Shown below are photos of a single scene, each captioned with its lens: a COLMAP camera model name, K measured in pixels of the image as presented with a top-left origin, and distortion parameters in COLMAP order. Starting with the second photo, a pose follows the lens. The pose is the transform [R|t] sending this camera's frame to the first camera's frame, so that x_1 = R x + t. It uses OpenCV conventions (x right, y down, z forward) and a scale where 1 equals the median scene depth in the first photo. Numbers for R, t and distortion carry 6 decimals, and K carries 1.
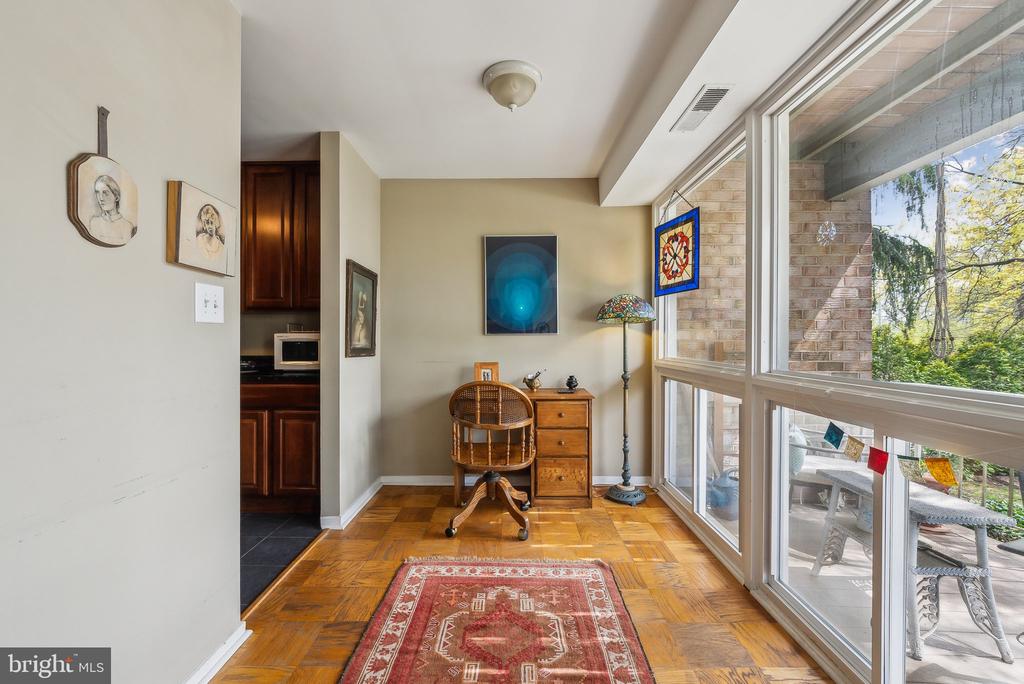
lens RADIAL K [[411.0, 0, 512.0], [0, 411.0, 342.0], [0, 0, 1]] dist [-0.000217, -0.000040]
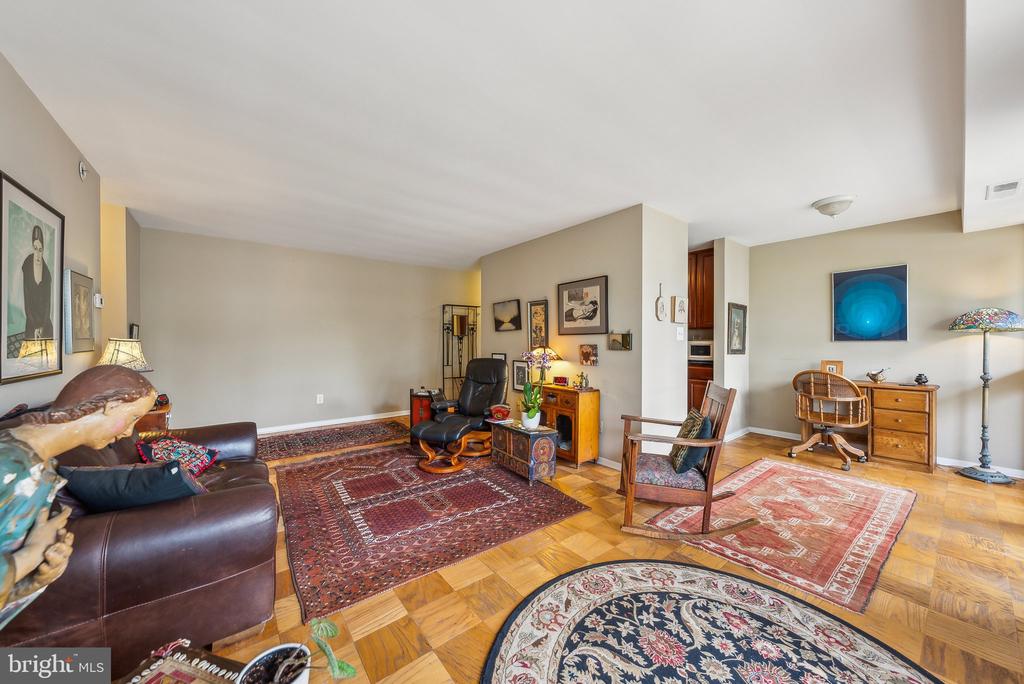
lens RADIAL K [[355.9, 0, 507.2], [0, 355.9, 344.1], [0, 0, 1]] dist [0.000081, 0.000011]
pose [[0.615272, 0.005775, -0.788293, 0.247013], [-0.001586, 0.999980, 0.006088, -0.016895], [0.788313, -0.002496, 0.615269, -0.760805]]
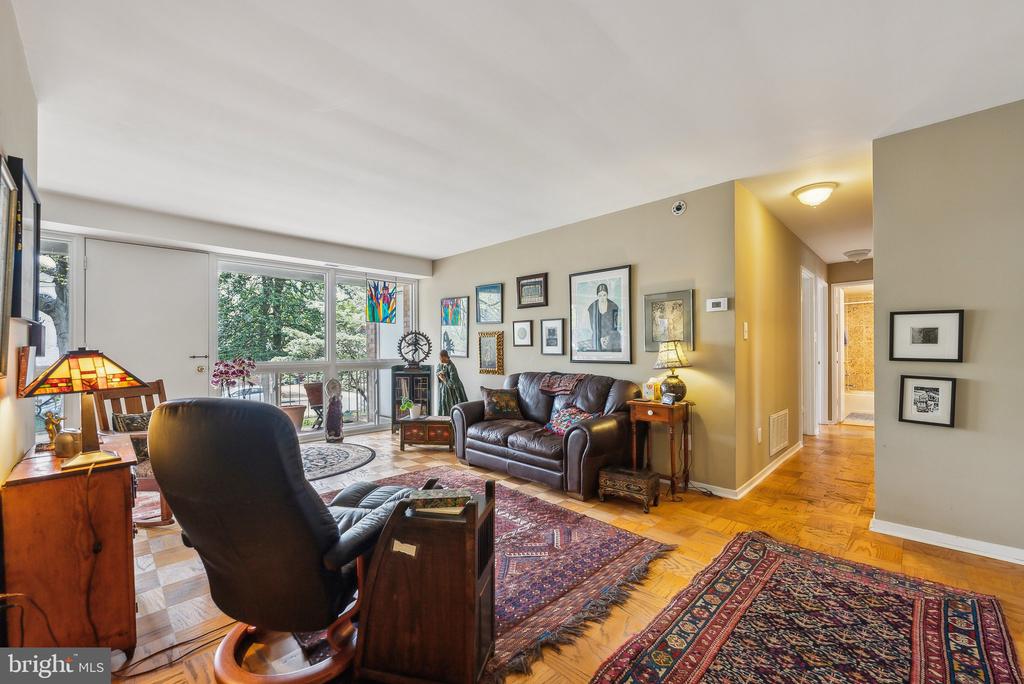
lens RADIAL K [[416.6, 0, 501.6], [0, 416.6, 346.1], [0, 0, 1]] dist [-0.002066, -0.000380]
pose [[-0.698285, 0.008505, 0.715770, -1.473064], [0.003921, 0.999960, -0.008057, -0.000220], [-0.715809, -0.002820, -0.698290, 0.165860]]
